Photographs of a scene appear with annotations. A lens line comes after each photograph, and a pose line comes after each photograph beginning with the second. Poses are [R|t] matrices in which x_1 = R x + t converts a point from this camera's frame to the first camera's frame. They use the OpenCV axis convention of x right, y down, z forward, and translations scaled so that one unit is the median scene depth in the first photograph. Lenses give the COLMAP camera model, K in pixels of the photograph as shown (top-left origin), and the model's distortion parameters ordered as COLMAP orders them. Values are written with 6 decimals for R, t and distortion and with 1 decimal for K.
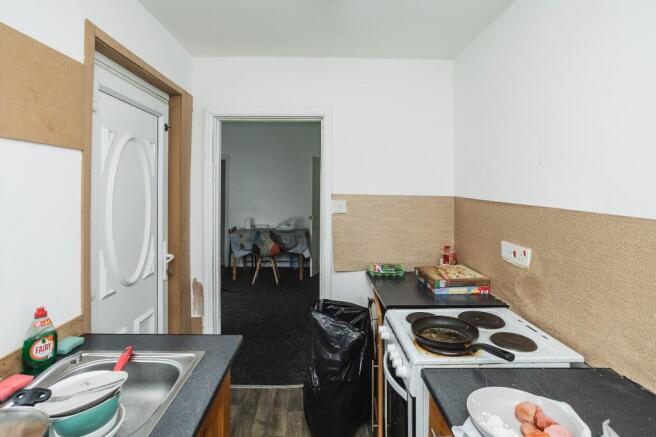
lens RADIAL K [[325.9, 0, 324.4], [0, 325.9, 218.5], [0, 0, 1]] dist [-0.000107, 0.000366]
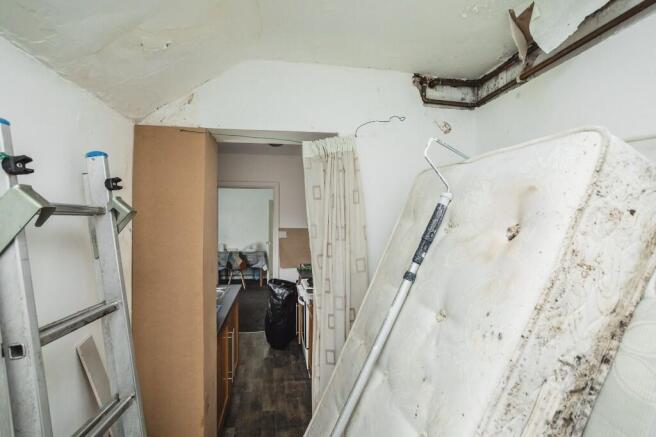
lens RADIAL K [[325.9, 0, 324.4], [0, 325.9, 218.5], [0, 0, 1]] dist [-0.000107, 0.000366]
pose [[0.991482, -0.007381, 0.130038, 0.020642], [0.018582, 0.996196, -0.085134, 0.018178], [-0.128915, 0.086825, 0.987847, -0.479678]]
